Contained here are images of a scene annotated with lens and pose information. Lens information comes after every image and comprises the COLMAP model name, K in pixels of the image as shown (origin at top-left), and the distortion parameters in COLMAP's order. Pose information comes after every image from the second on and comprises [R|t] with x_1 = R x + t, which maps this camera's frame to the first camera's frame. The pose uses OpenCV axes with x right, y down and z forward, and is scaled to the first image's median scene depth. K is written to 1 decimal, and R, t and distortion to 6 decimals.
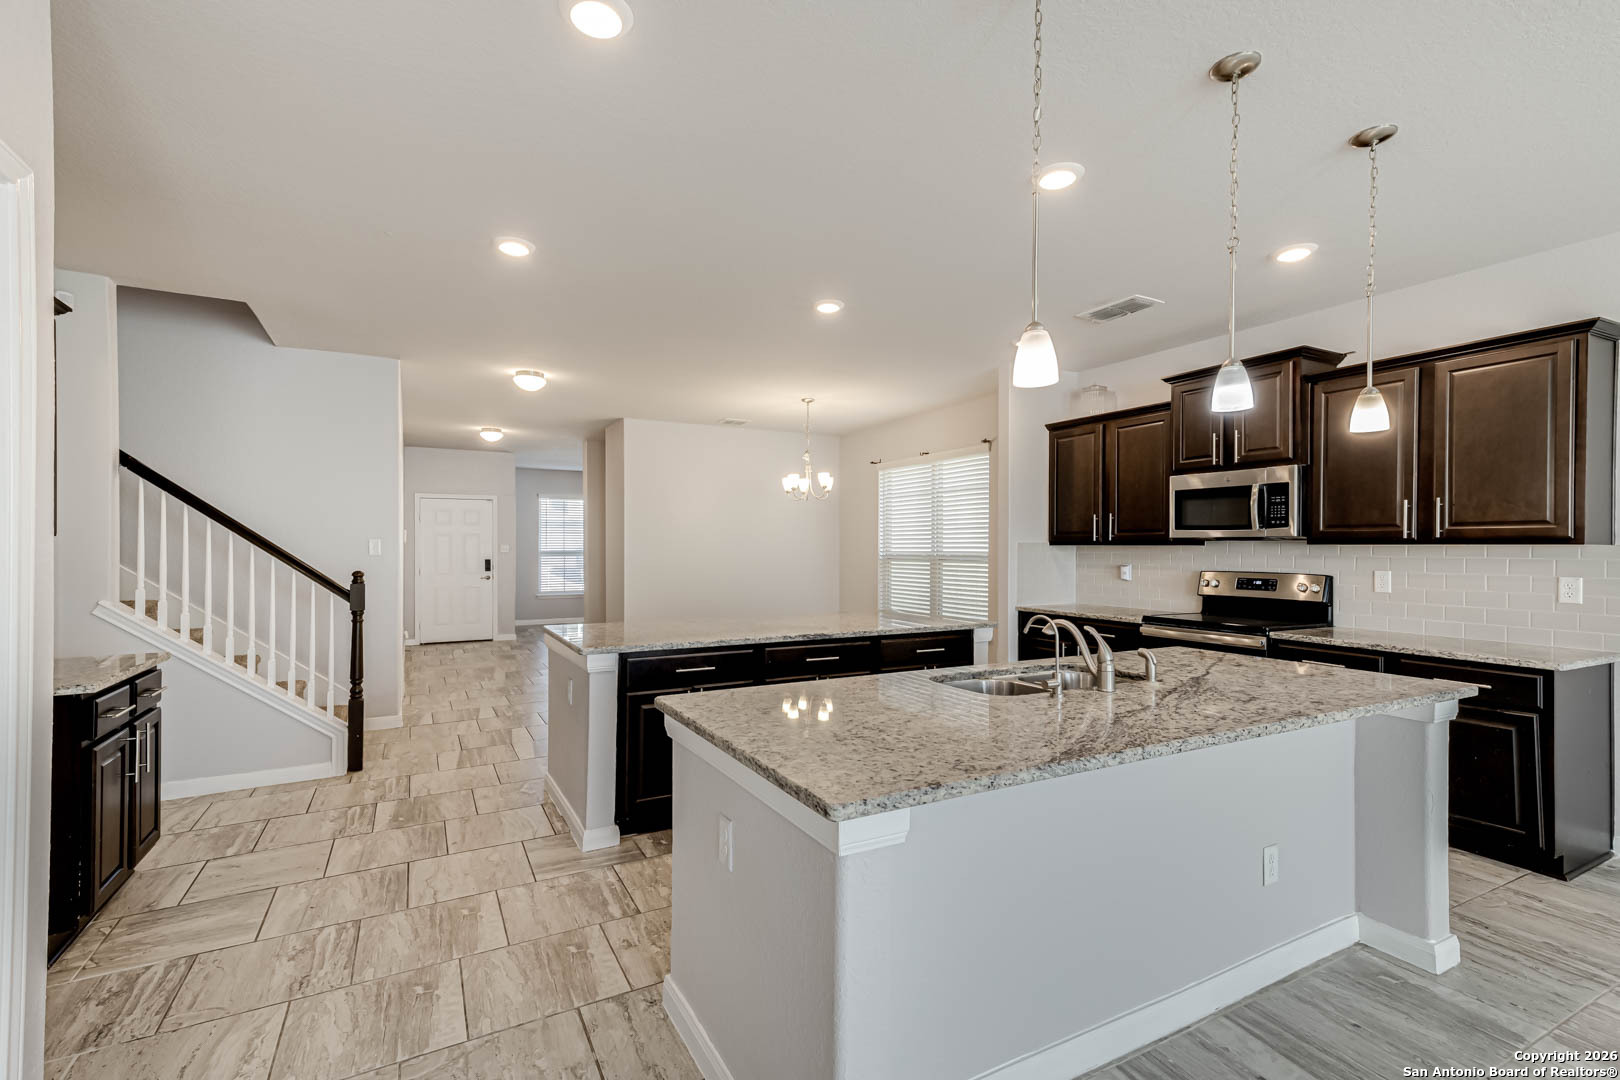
lens RADIAL K [[724.7, 0, 808.2], [0, 724.7, 545.5], [0, 0, 1]] dist [0.116030, -0.000045]
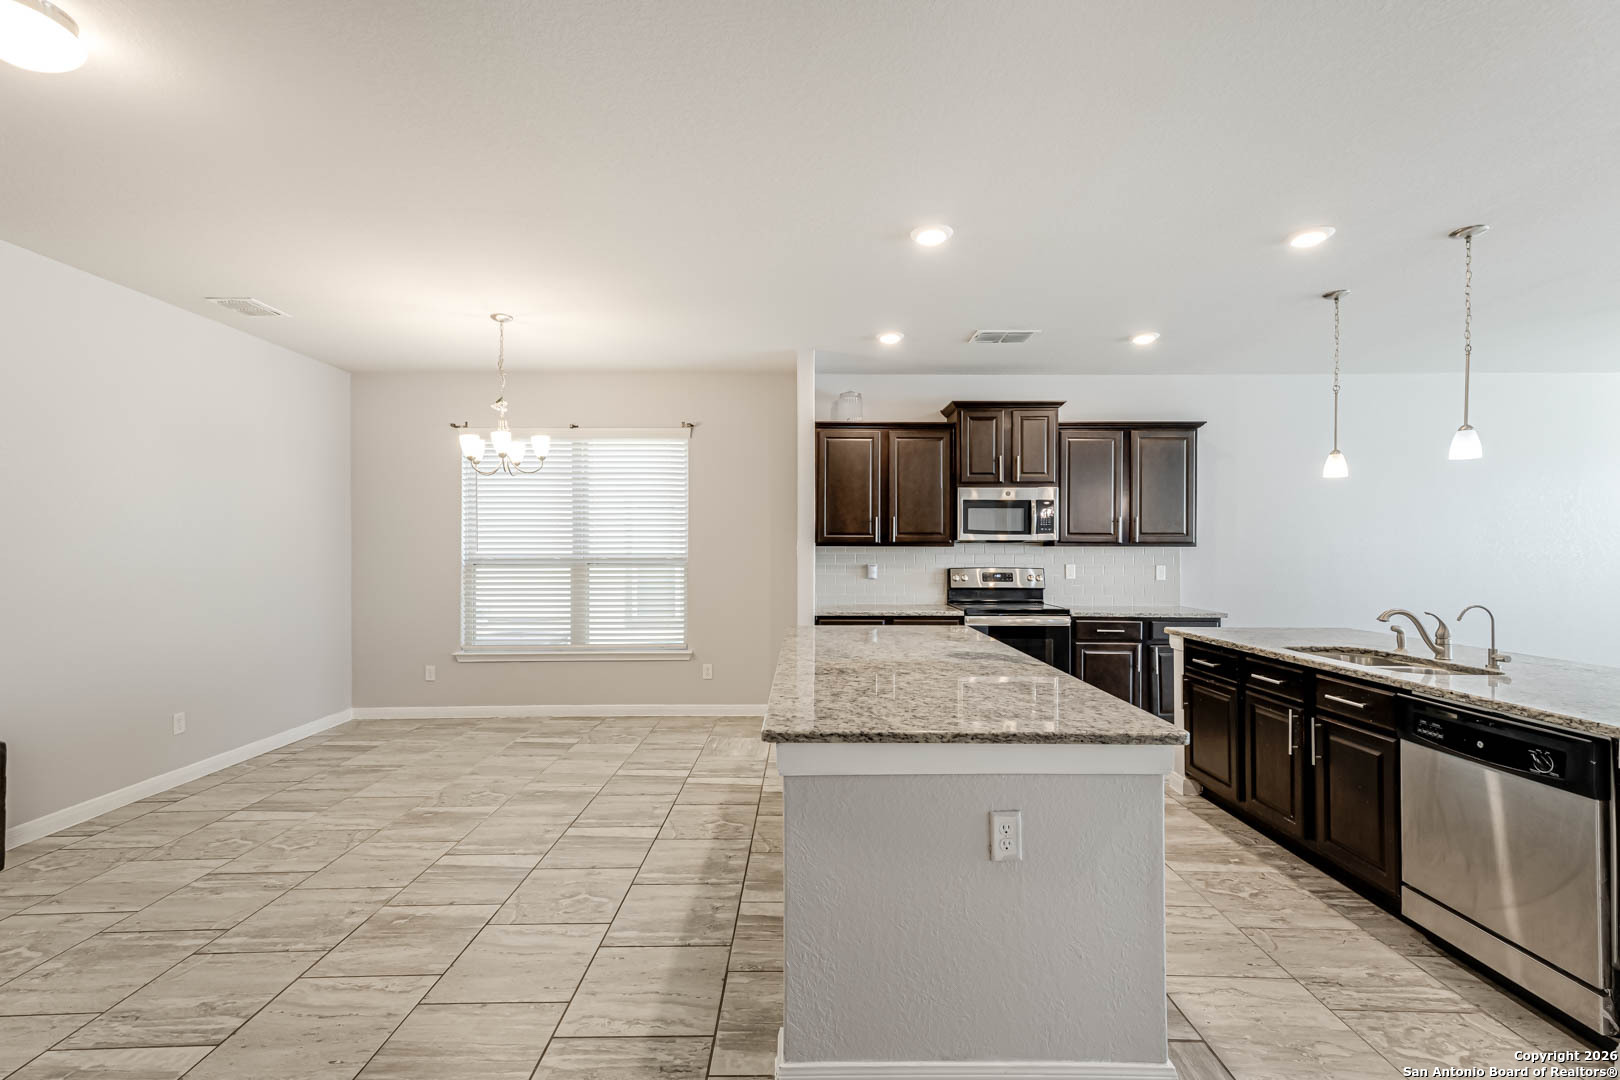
lens RADIAL K [[715.5, 0, 807.8], [0, 715.5, 548.2], [0, 0, 1]] dist [0.018753, 0.000036]
pose [[0.467620, -0.000881, 0.883929, -0.612490], [0.000171, 1.000000, 0.000906, 0.001569], [-0.883930, -0.000273, 0.467619, 0.679569]]
